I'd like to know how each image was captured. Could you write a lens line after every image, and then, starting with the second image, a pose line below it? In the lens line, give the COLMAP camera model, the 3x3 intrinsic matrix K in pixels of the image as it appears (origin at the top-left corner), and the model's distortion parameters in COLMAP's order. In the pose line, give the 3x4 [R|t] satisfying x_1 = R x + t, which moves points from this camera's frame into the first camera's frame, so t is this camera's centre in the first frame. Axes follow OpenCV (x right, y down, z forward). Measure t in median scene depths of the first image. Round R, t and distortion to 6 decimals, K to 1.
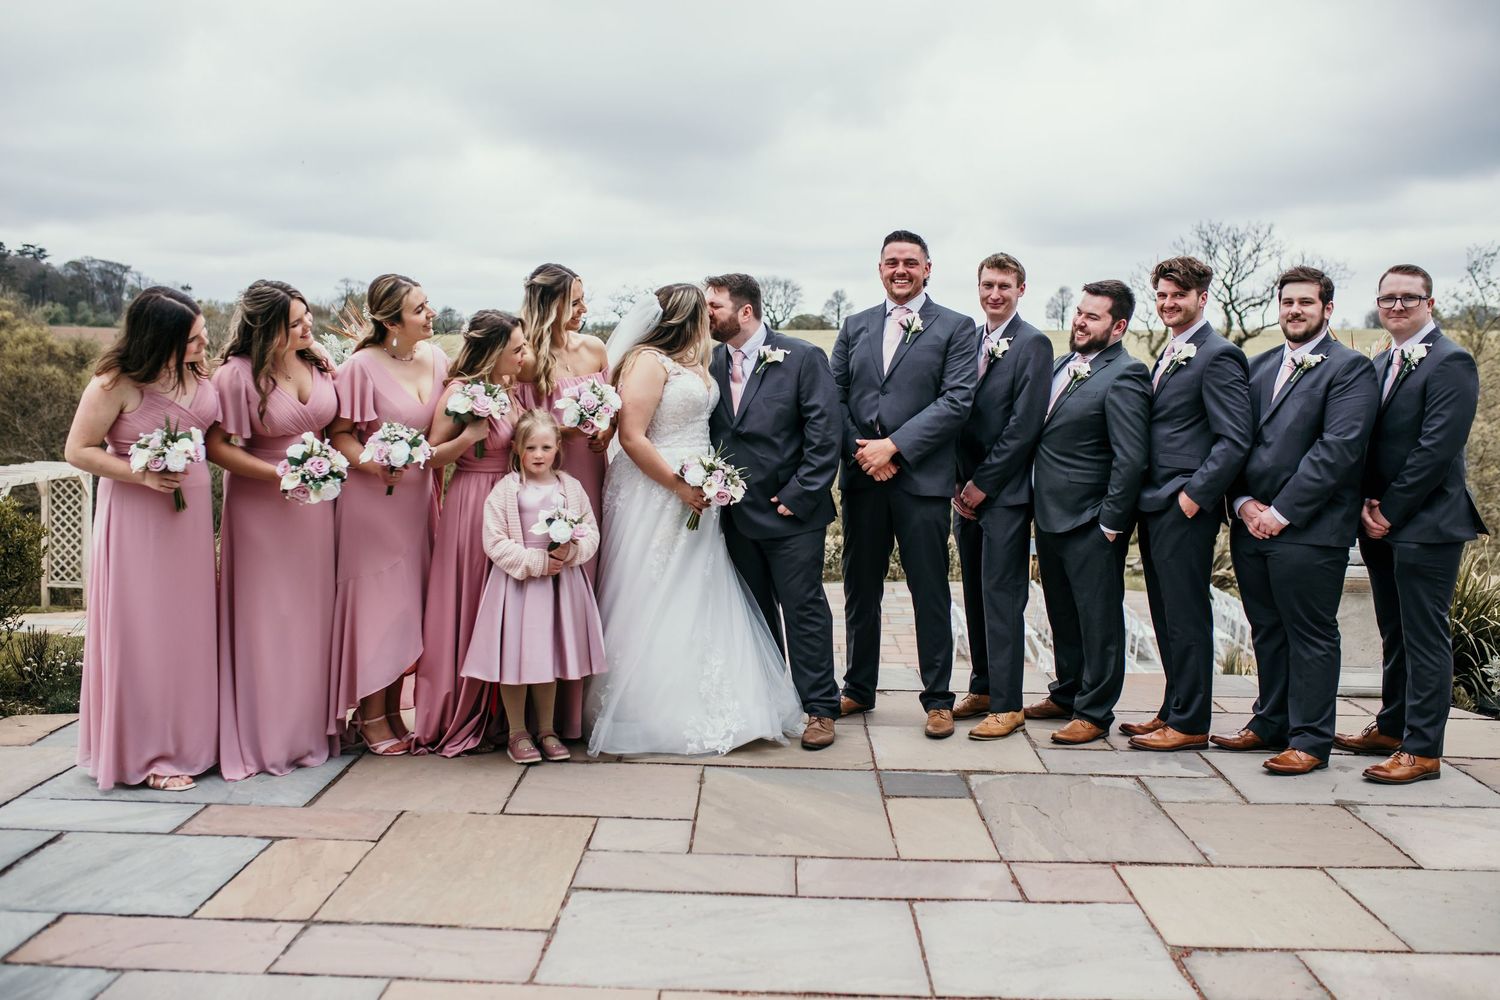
lens RADIAL K [[1446.9, 0, 751.0], [0, 1446.9, 456.4], [0, 0, 1]] dist [-0.008140, 0.011572]
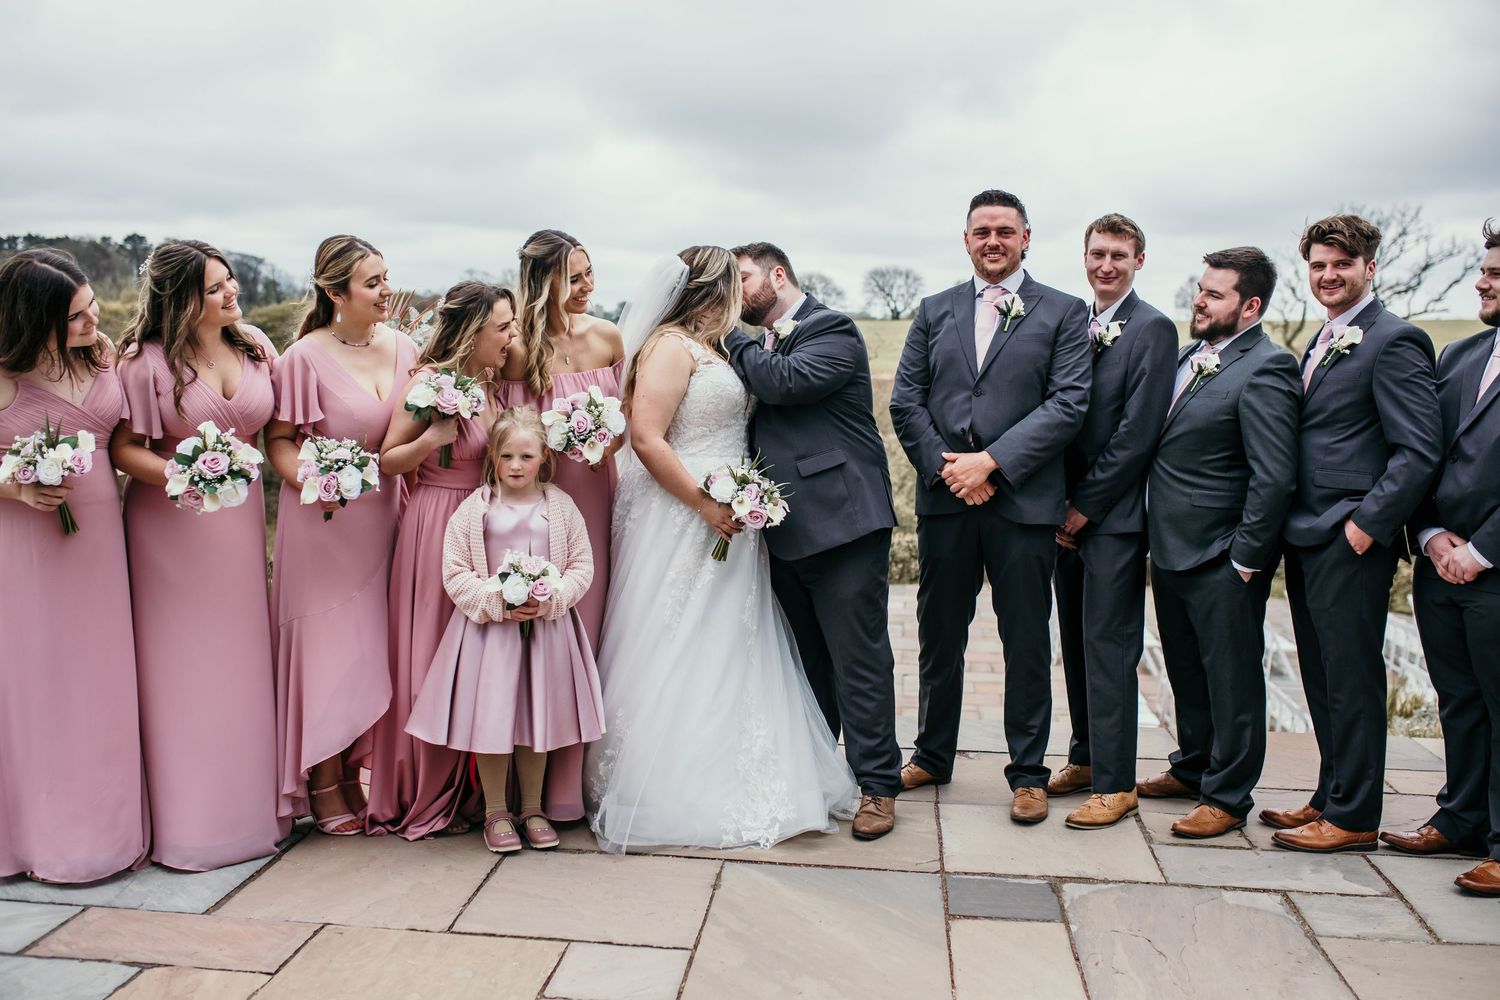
lens RADIAL K [[1463.7, 0, 784.5], [0, 1463.7, 469.1], [0, 0, 1]] dist [0.010704, -0.001468]
pose [[0.998276, 0.006013, -0.058384, 0.044374], [-0.005448, 0.999937, 0.009829, -0.007537], [0.058439, -0.009494, 0.998246, 0.200143]]
